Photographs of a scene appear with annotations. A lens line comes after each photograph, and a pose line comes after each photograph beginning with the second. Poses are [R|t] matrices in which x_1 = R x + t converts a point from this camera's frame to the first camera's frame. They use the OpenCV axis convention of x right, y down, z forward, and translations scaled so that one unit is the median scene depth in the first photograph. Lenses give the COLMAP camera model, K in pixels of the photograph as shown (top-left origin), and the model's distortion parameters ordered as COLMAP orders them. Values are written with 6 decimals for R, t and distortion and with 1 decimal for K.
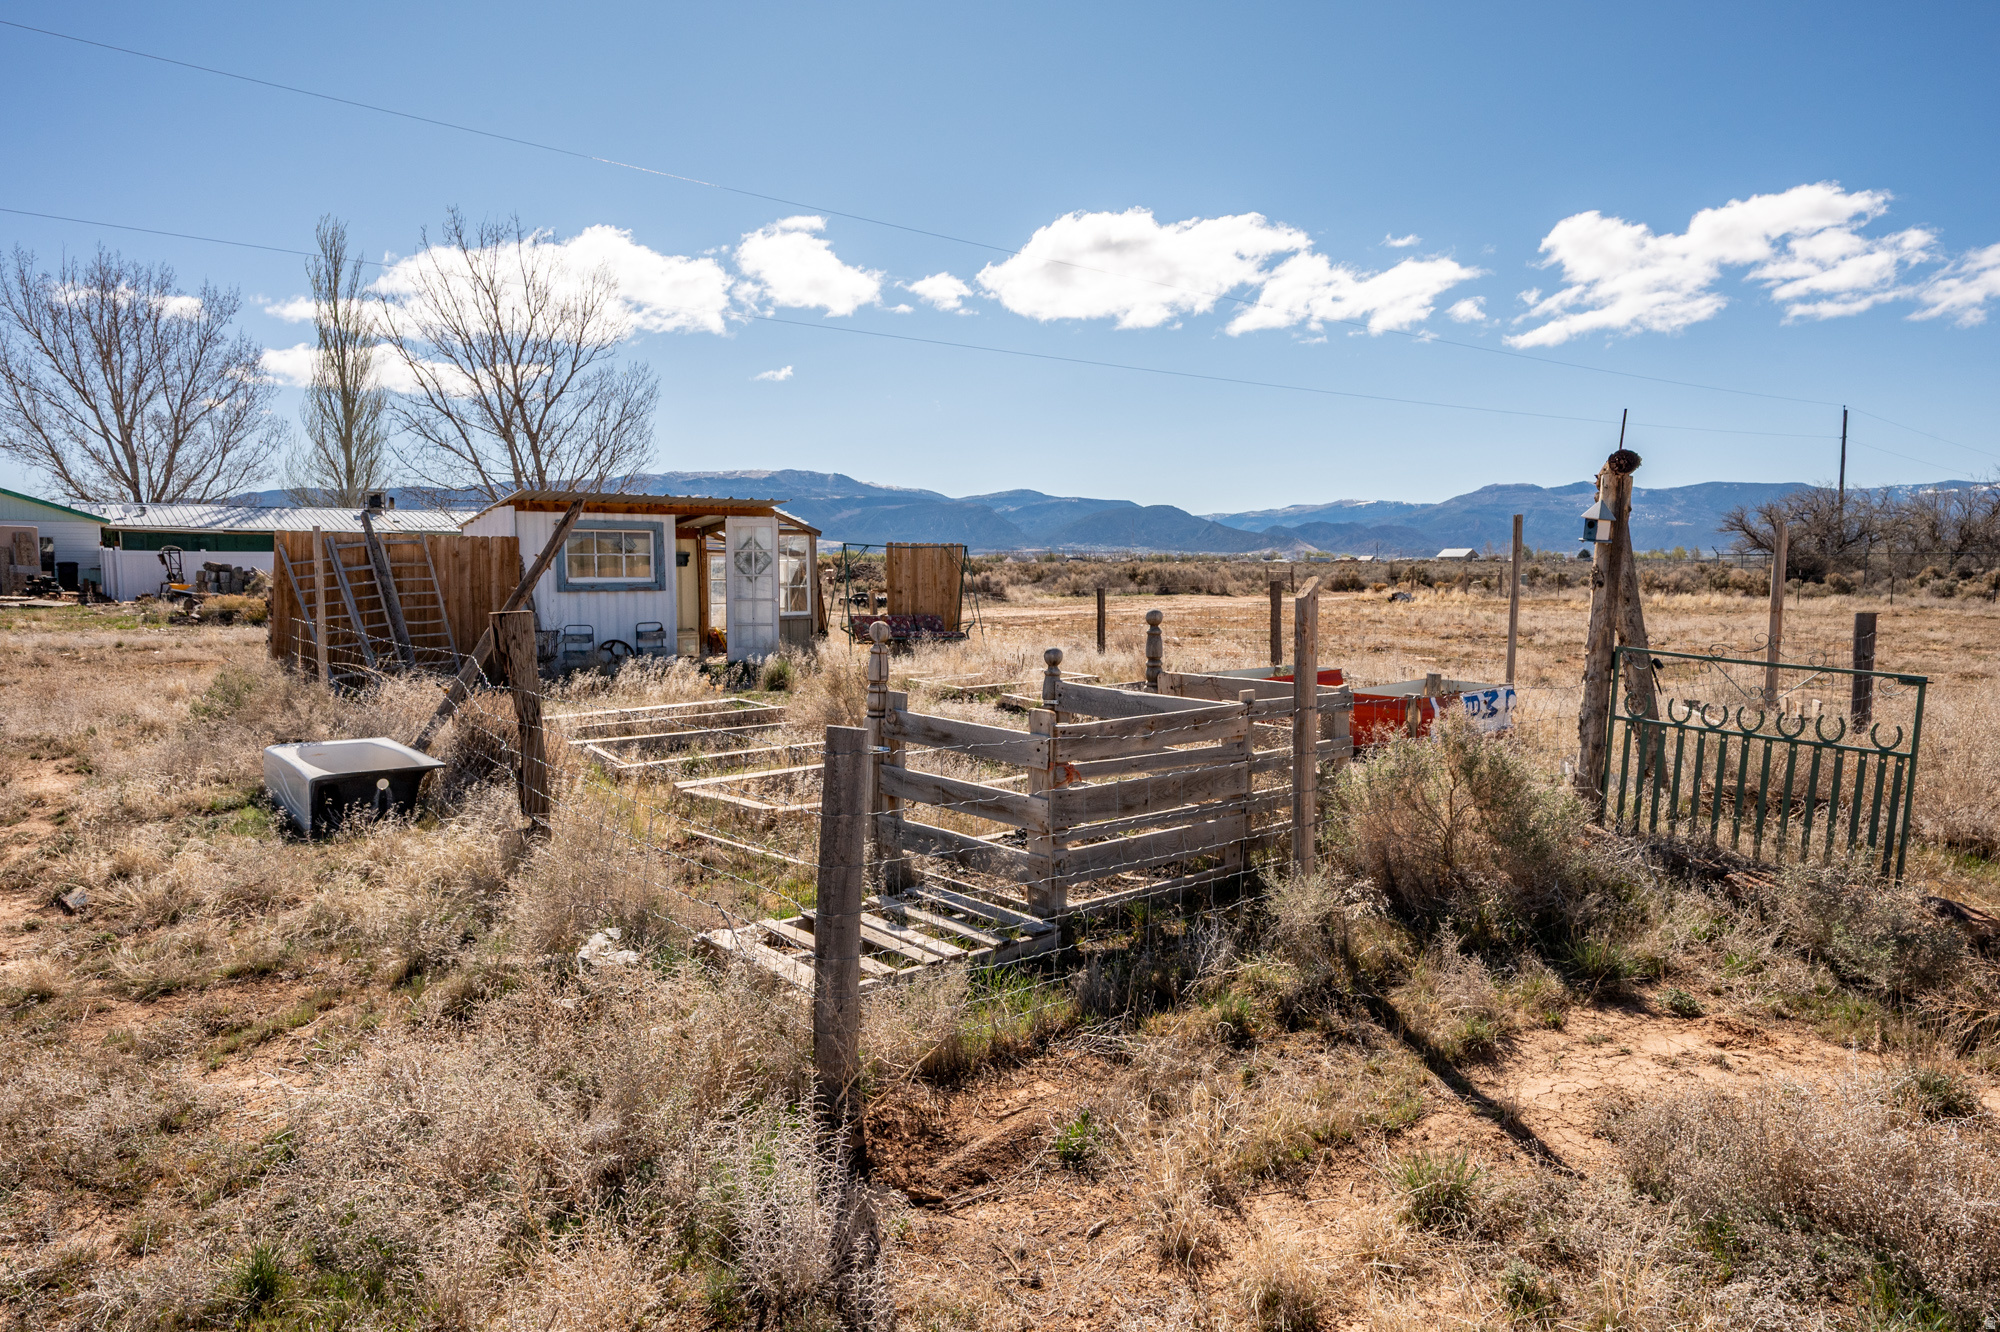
lens RADIAL K [[1187.6, 0, 1008.8], [0, 1187.6, 681.0], [0, 0, 1]] dist [0.004789, -0.000891]
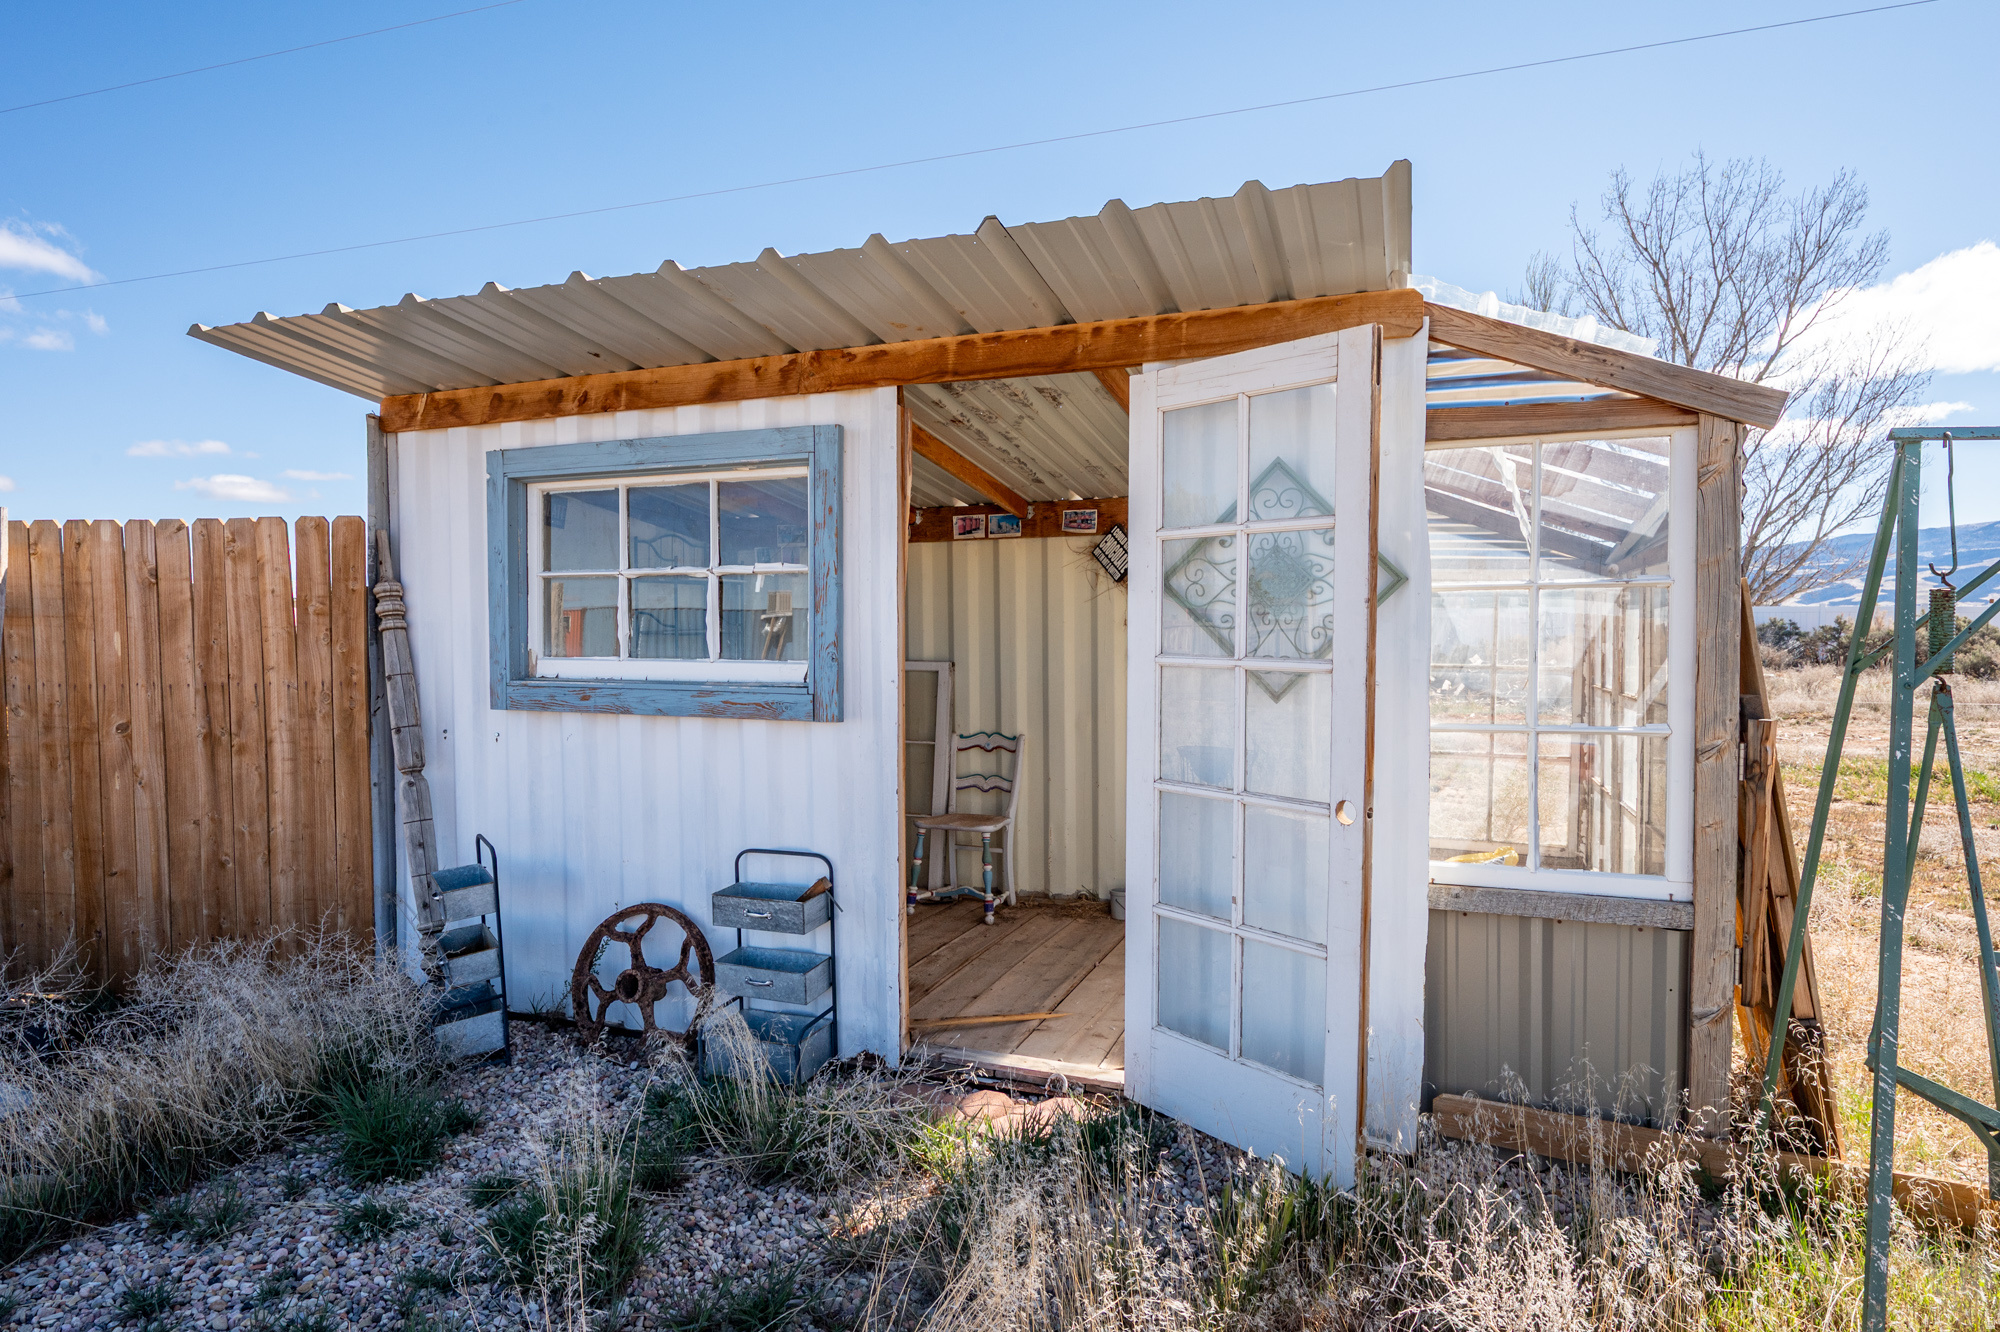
lens RADIAL K [[1120.6, 0, 1000.5], [0, 1120.6, 679.4], [0, 0, 1]] dist [-0.007322, 0.000192]
pose [[0.487829, 0.042233, -0.871917, -0.079271], [-0.084119, 0.996455, 0.001201, -0.081138], [0.868877, 0.072758, 0.489652, 0.857080]]
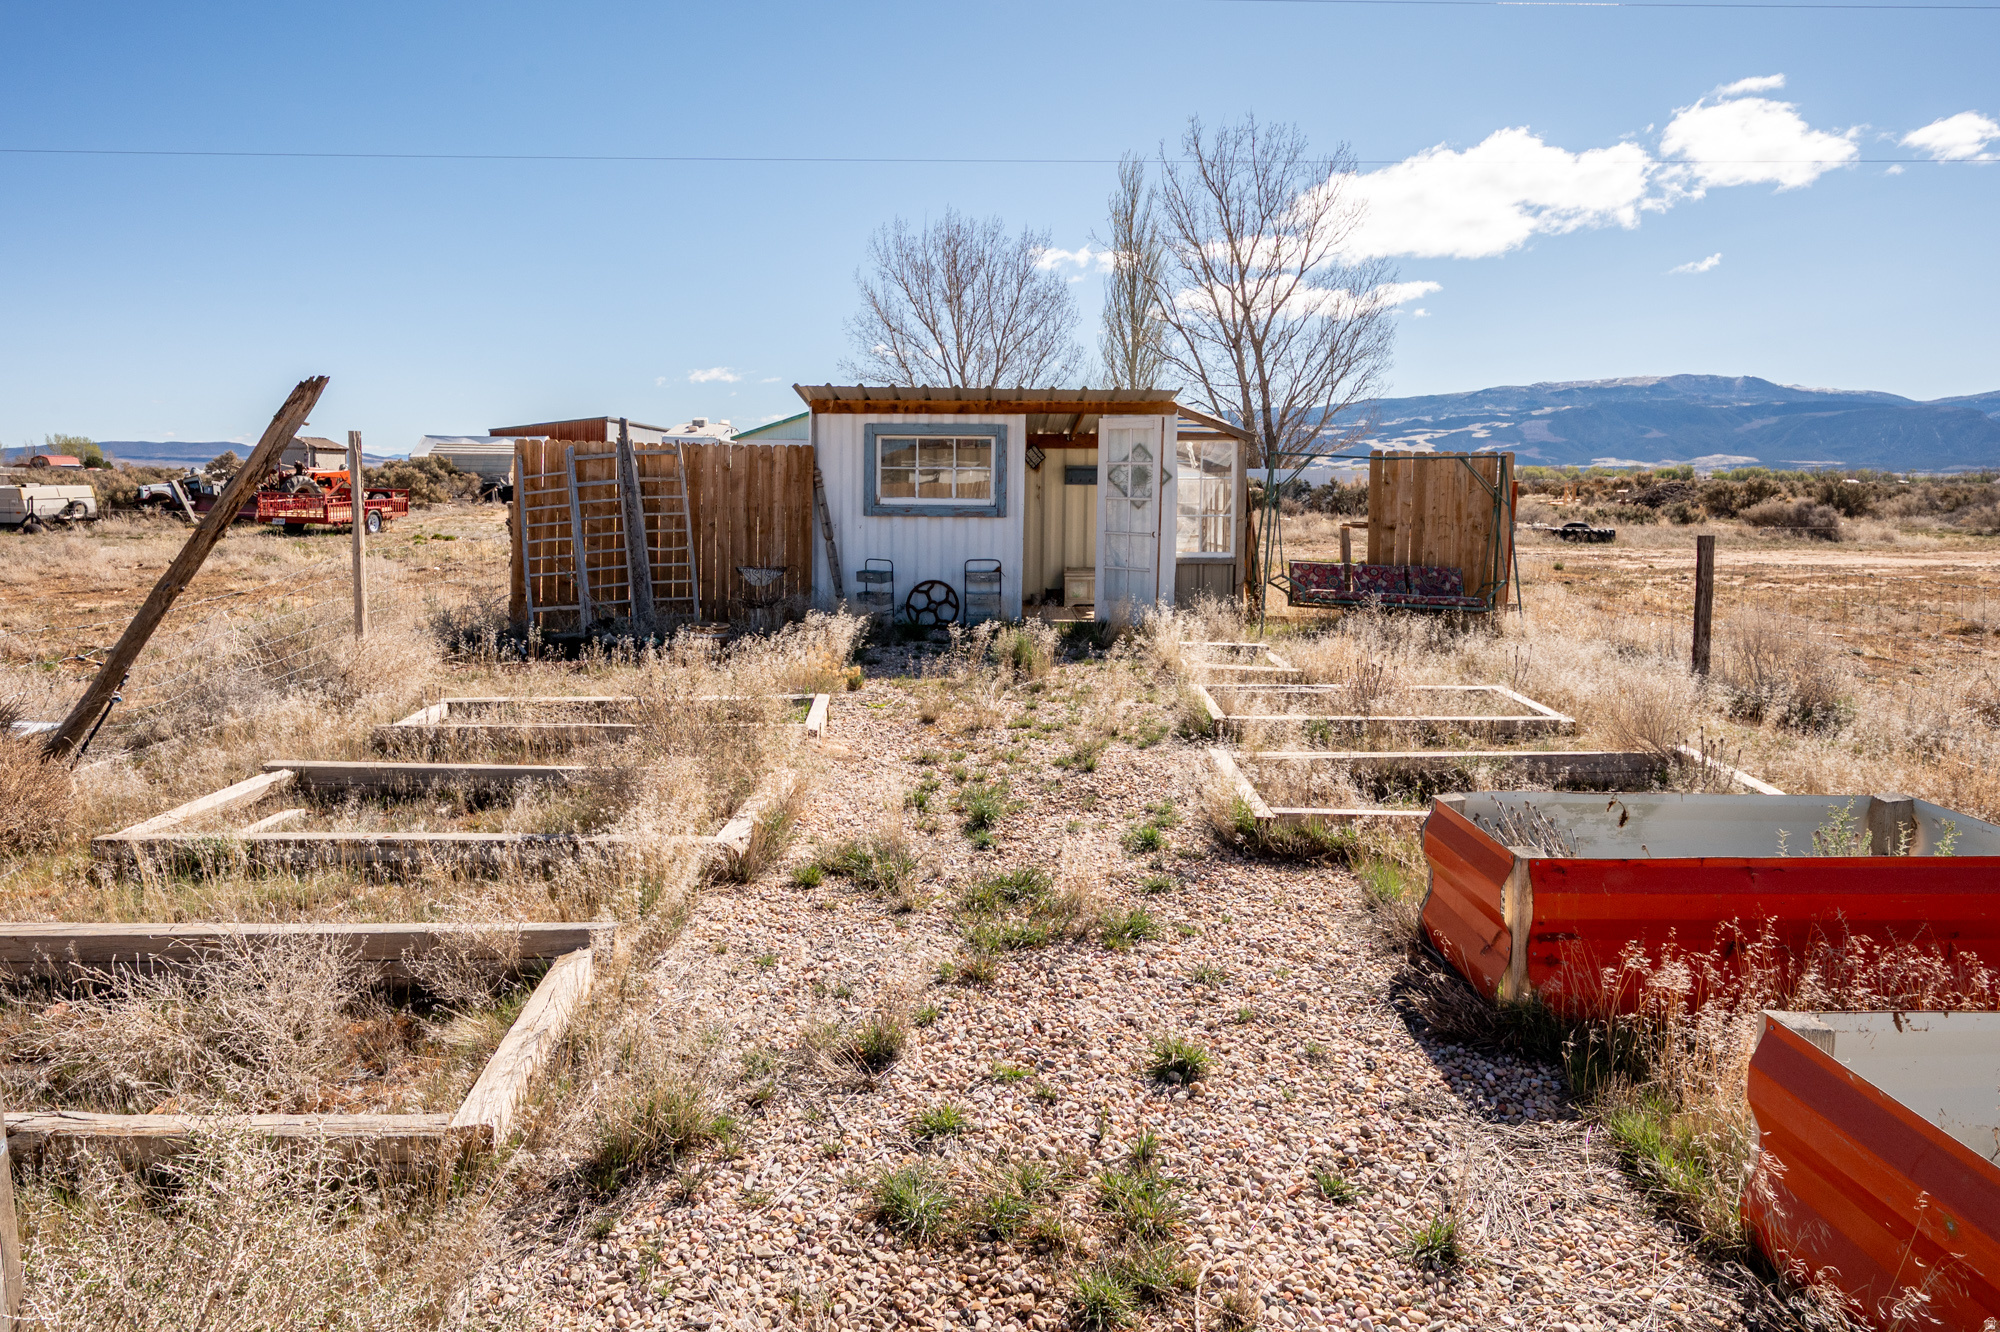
lens RADIAL K [[1186.7, 0, 994.6], [0, 1186.7, 632.3], [0, 0, 1]] dist [-0.003026, -0.002334]
pose [[0.756765, 0.090703, -0.647363, 0.178064], [-0.072175, 0.995866, 0.055160, -0.042006], [0.649690, 0.004980, 0.760183, 0.403357]]
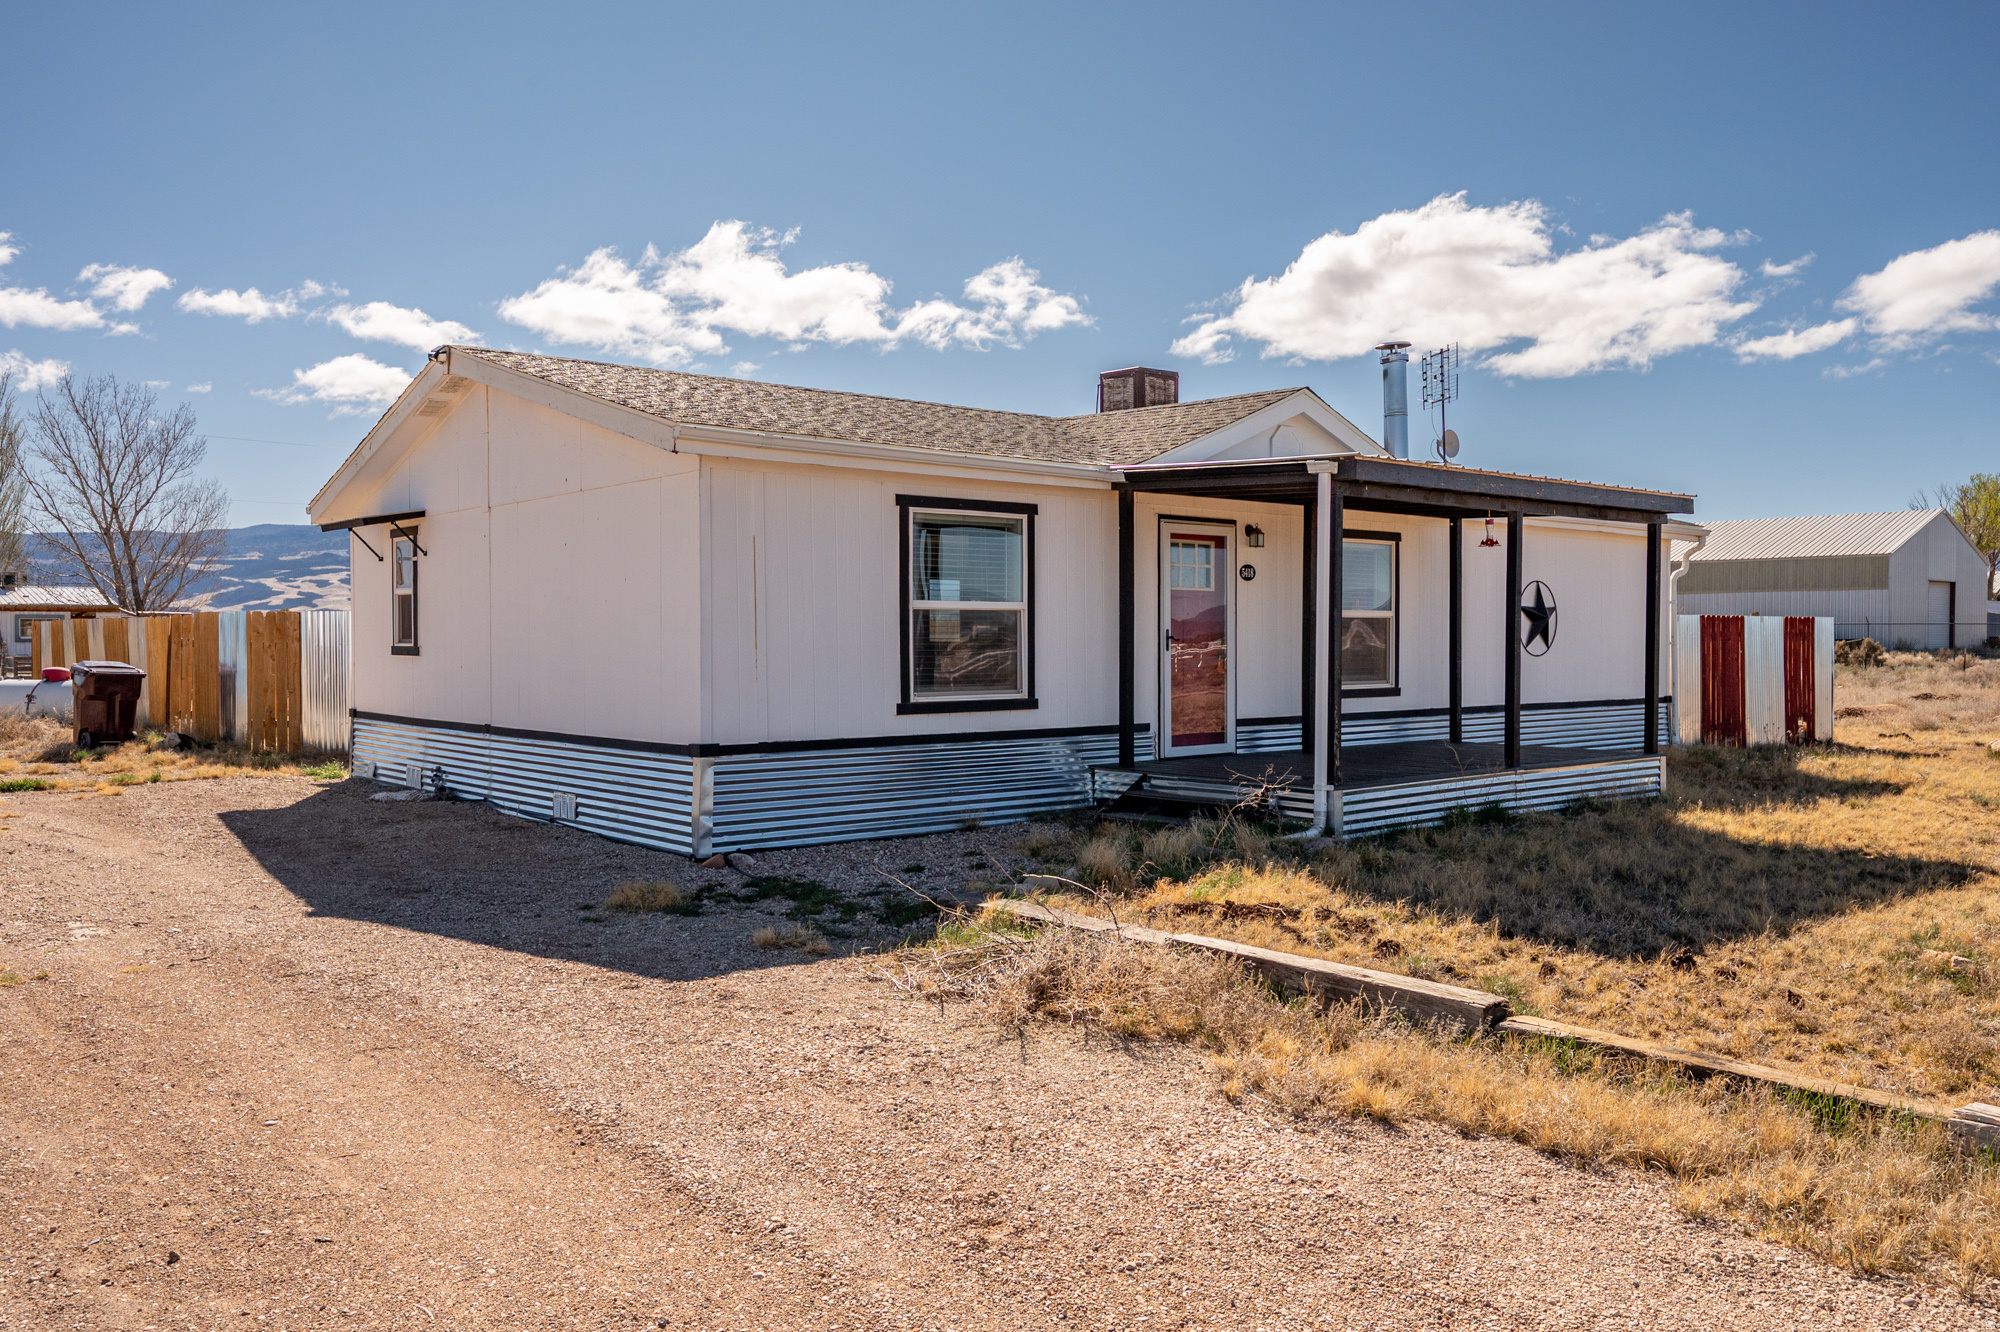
lens RADIAL K [[1538.6, 0, 996.4], [0, 1538.6, 661.2], [0, 0, 1]] dist [0.002316, -0.004879]
pose [[0.999522, 0.005186, 0.030473, 1.481394], [-0.002707, 0.996725, -0.080816, 0.207384], [-0.030793, 0.080695, 0.996263, -2.155243]]
